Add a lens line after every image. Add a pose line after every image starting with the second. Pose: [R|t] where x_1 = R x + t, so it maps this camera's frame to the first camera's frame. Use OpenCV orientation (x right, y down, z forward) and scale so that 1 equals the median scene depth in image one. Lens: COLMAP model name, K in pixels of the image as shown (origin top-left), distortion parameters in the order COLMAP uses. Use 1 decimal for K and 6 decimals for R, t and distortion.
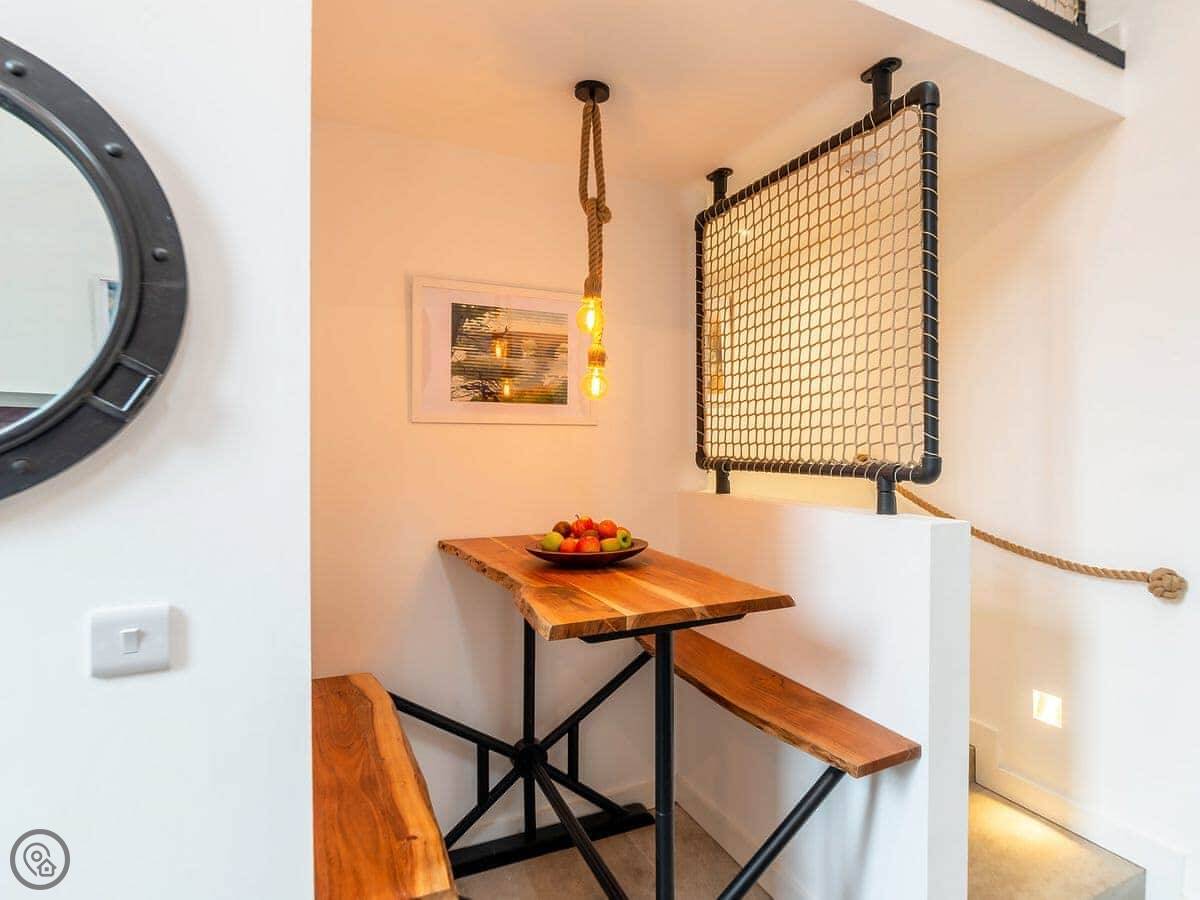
lens RADIAL K [[671.0, 0, 670.1], [0, 671.0, 437.8], [0, 0, 1]] dist [0.000835, -0.000349]
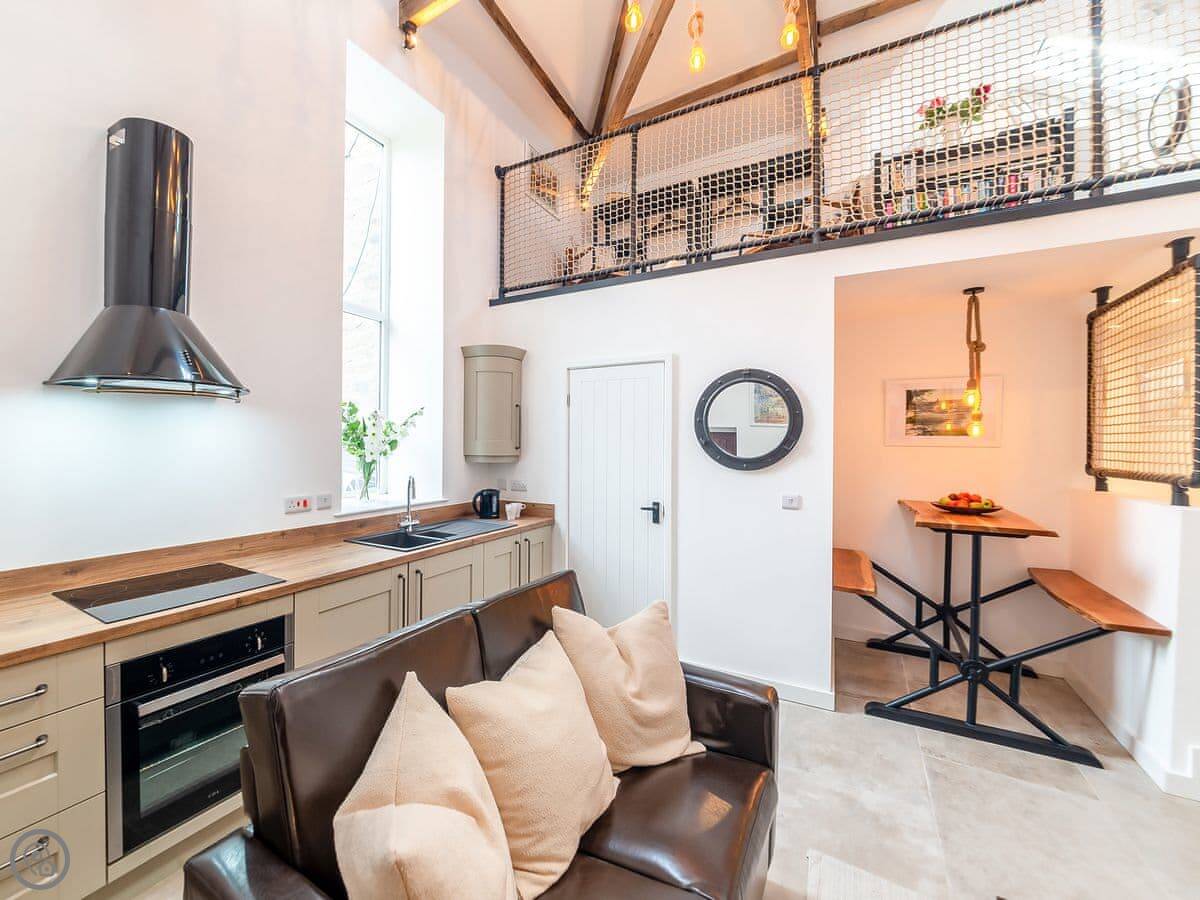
lens RADIAL K [[506.5, 0, 523.6], [0, 506.5, 443.5], [0, 0, 1]] dist [-0.018039, 0.001088]
pose [[0.478531, 0.008961, -0.878025, 0.501317], [-0.004493, 0.999960, 0.007756, -0.036702], [0.878059, 0.000234, 0.478552, -0.843711]]
